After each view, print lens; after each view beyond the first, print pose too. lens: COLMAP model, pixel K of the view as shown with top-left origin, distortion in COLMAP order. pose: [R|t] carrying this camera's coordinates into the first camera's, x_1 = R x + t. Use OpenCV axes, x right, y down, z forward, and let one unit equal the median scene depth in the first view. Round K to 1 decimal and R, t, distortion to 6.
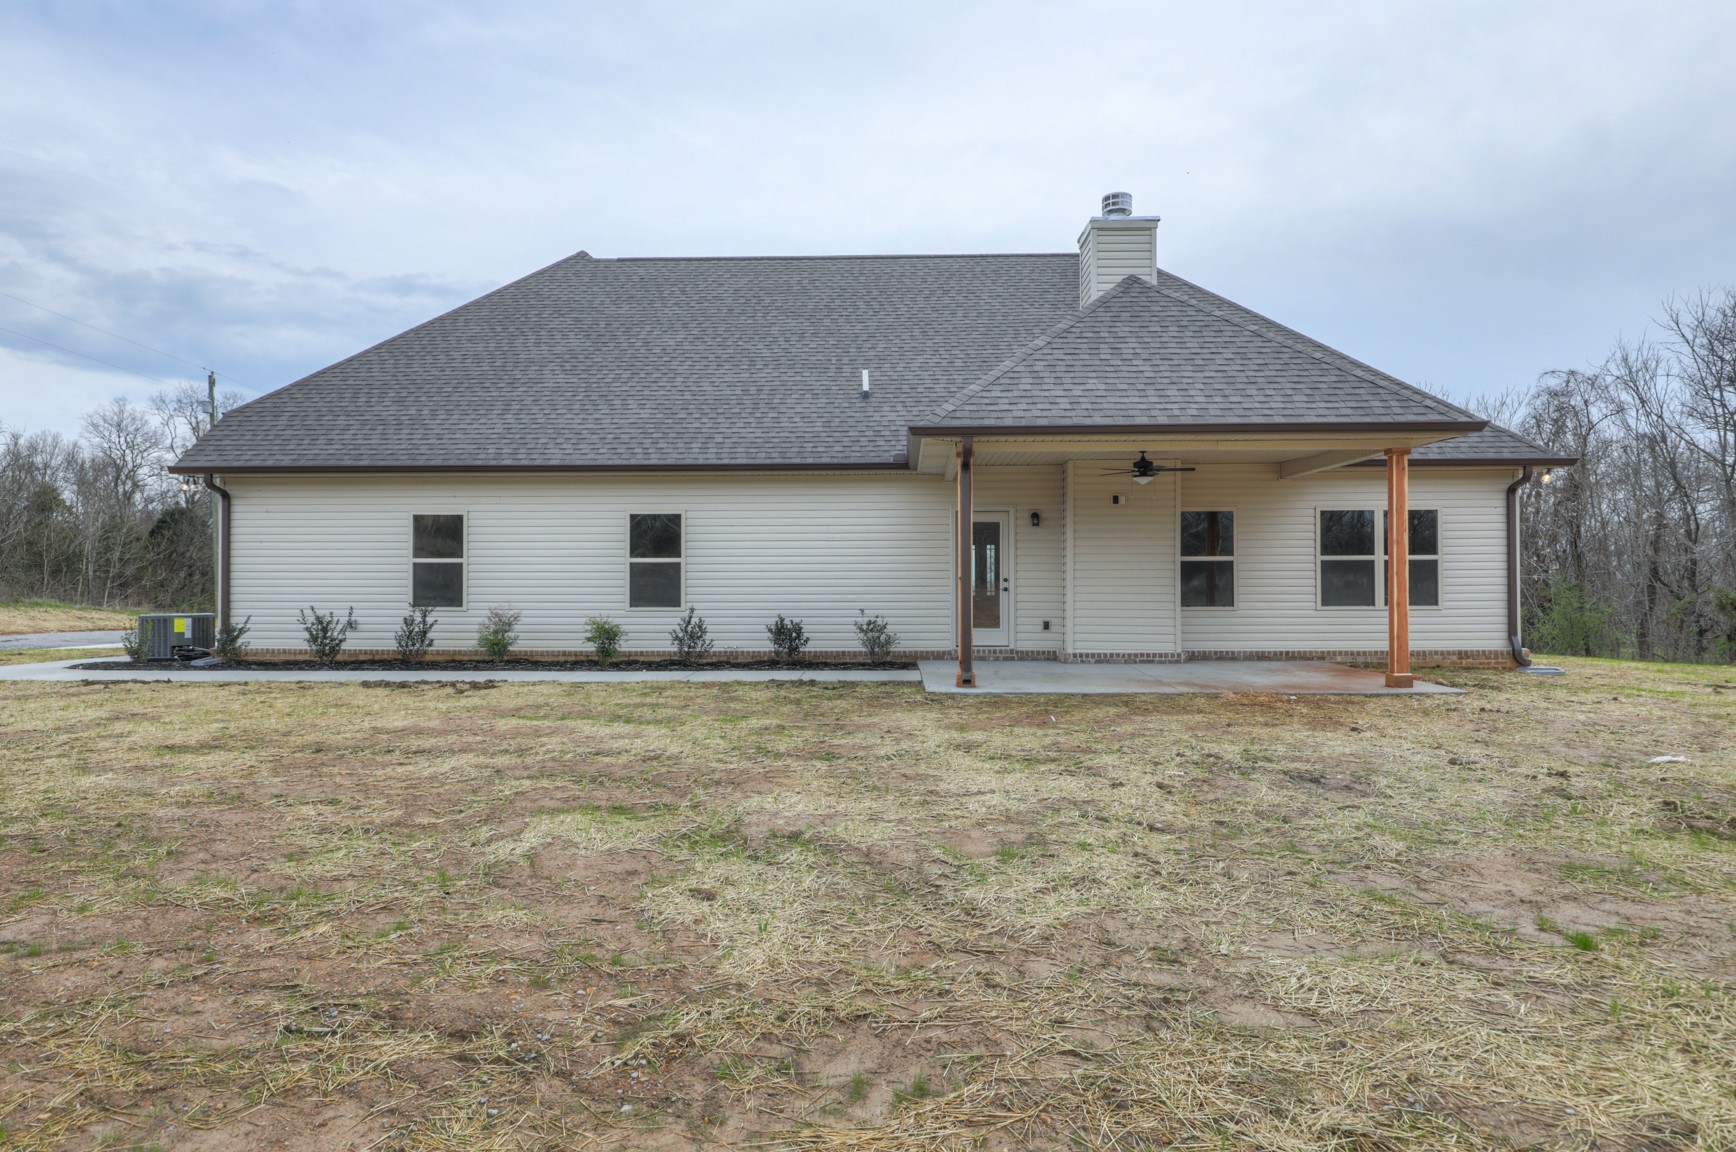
lens RADIAL K [[916.1, 0, 841.3], [0, 916.1, 557.1], [0, 0, 1]] dist [-0.014958, -0.000099]
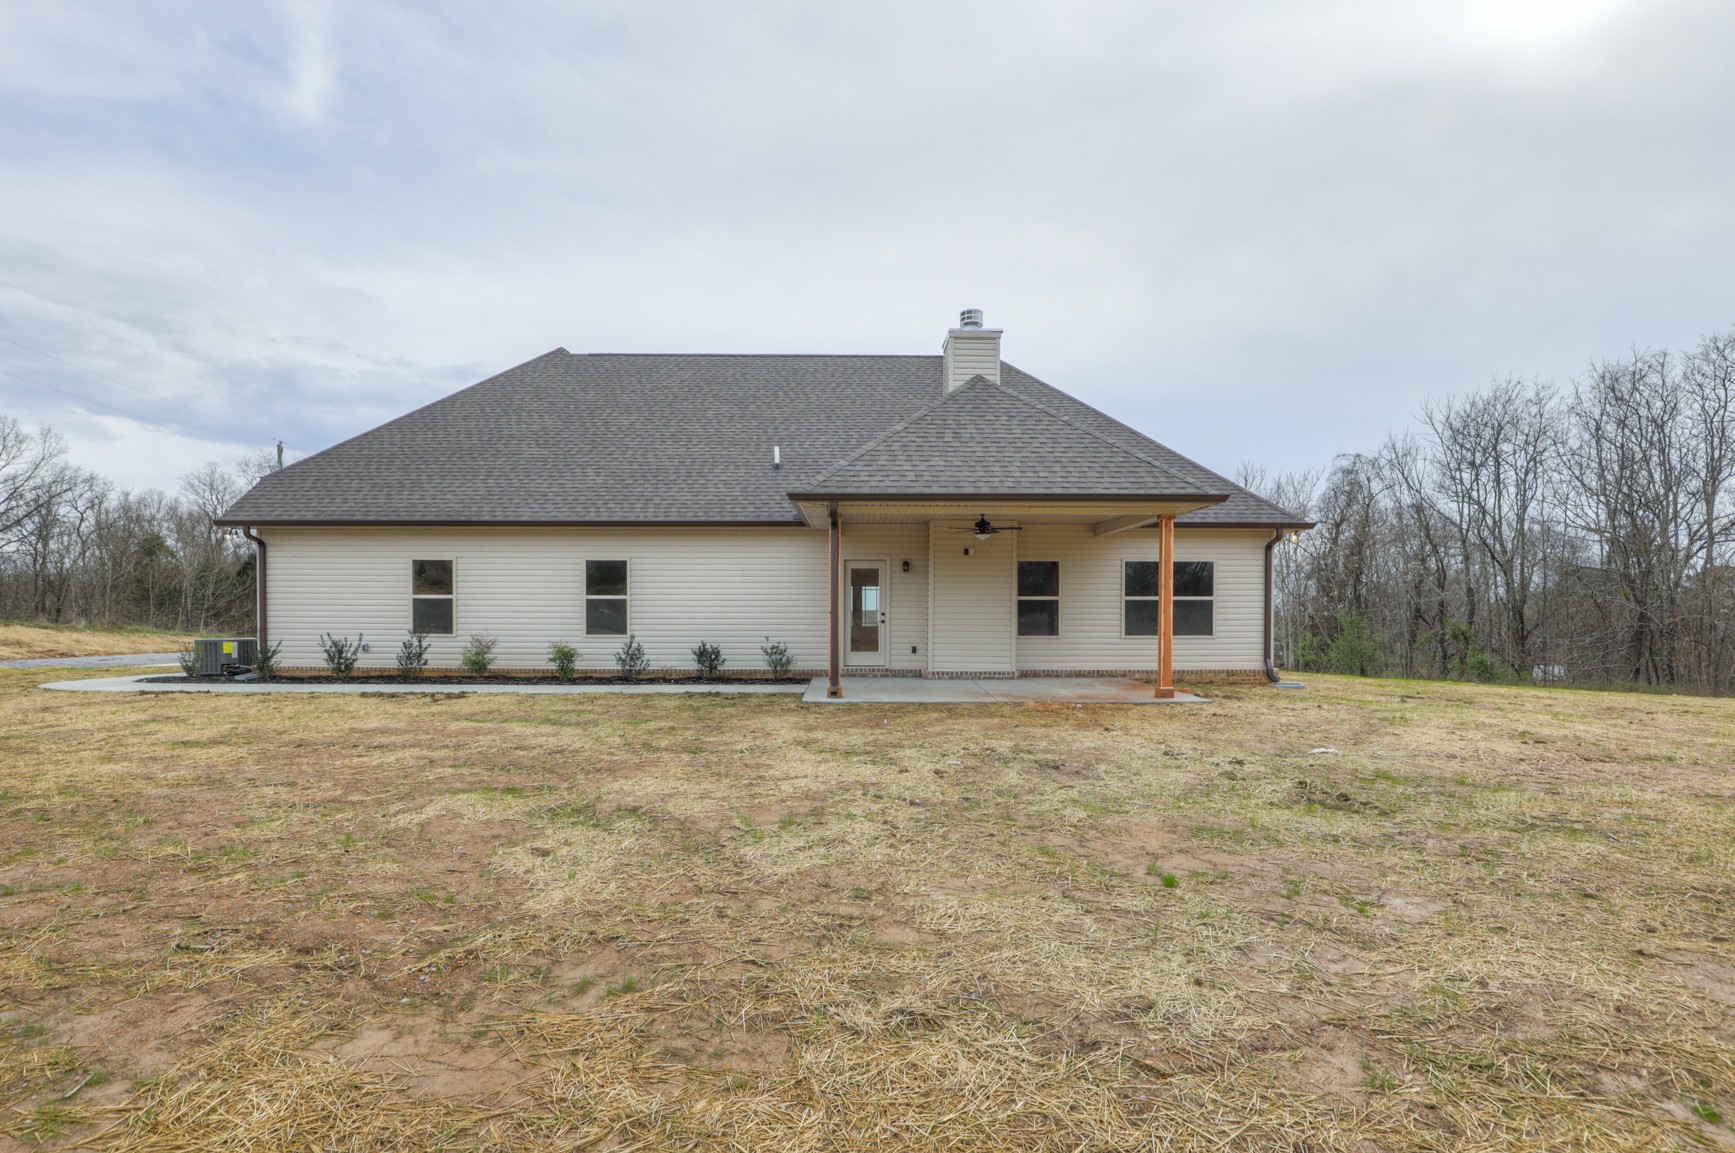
lens RADIAL K [[740.6, 0, 868.1], [0, 740.6, 617.3], [0, 0, 1]] dist [-0.037388, 0.005587]
pose [[0.999124, 0.004304, 0.041626, 0.120642], [-0.005556, 0.999535, 0.029993, -0.001382], [-0.041478, -0.030198, 0.998683, -0.027711]]
